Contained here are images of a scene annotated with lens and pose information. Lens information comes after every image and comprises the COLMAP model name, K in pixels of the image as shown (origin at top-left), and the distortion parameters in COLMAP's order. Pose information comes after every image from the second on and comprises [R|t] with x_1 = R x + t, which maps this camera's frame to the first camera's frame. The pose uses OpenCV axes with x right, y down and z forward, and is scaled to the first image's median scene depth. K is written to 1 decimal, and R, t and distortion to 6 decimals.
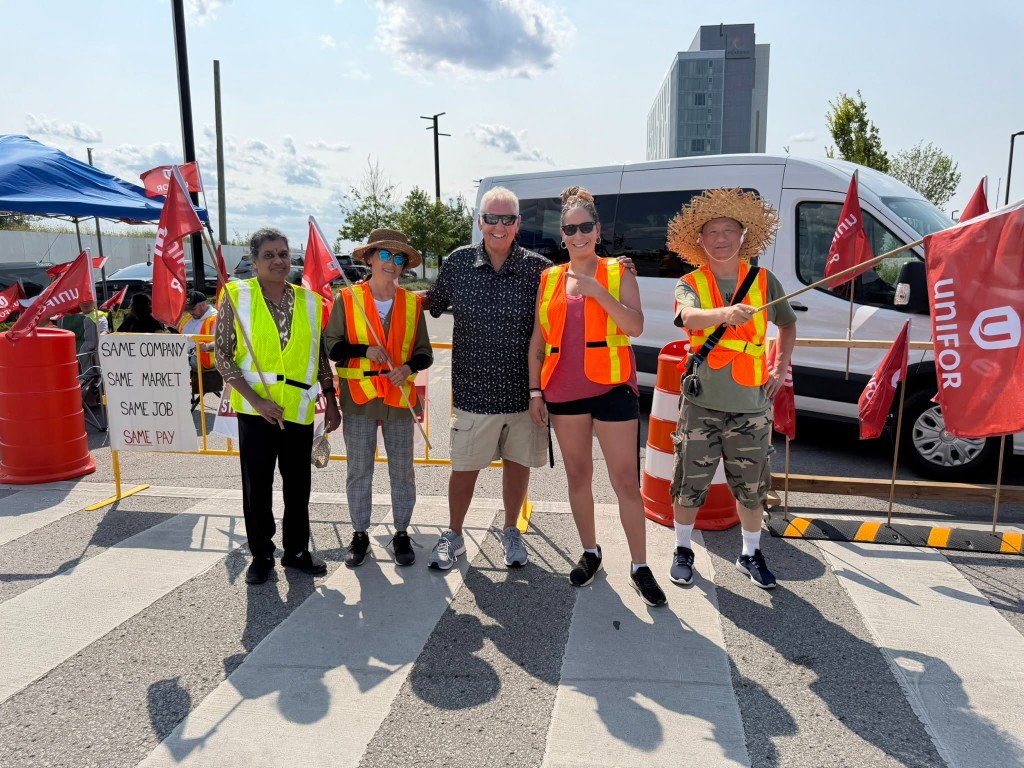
lens RADIAL K [[722.4, 0, 514.7], [0, 722.4, 389.9], [0, 0, 1]] dist [0.081214, -0.108434]
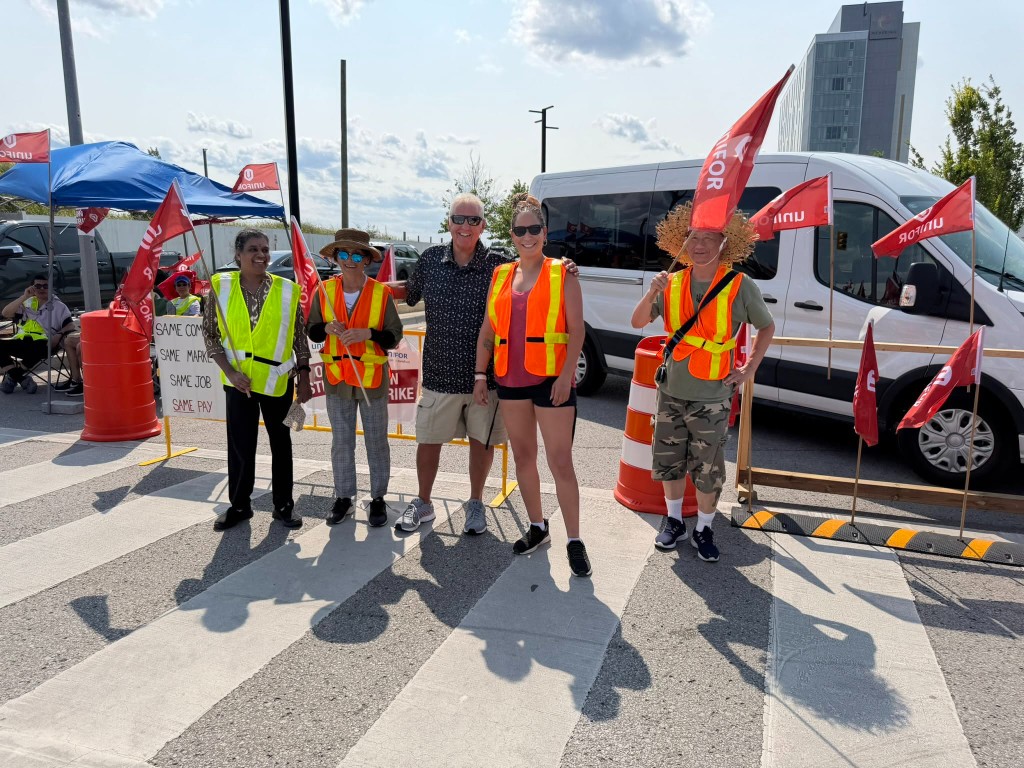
lens RADIAL K [[722.4, 0, 514.7], [0, 722.4, 389.9], [0, 0, 1]] dist [0.081214, -0.108434]
pose [[0.987182, 0.040329, -0.154422, 0.205291], [-0.038643, 0.999156, 0.013906, 0.003992], [0.154852, -0.007760, 0.987907, -0.075559]]
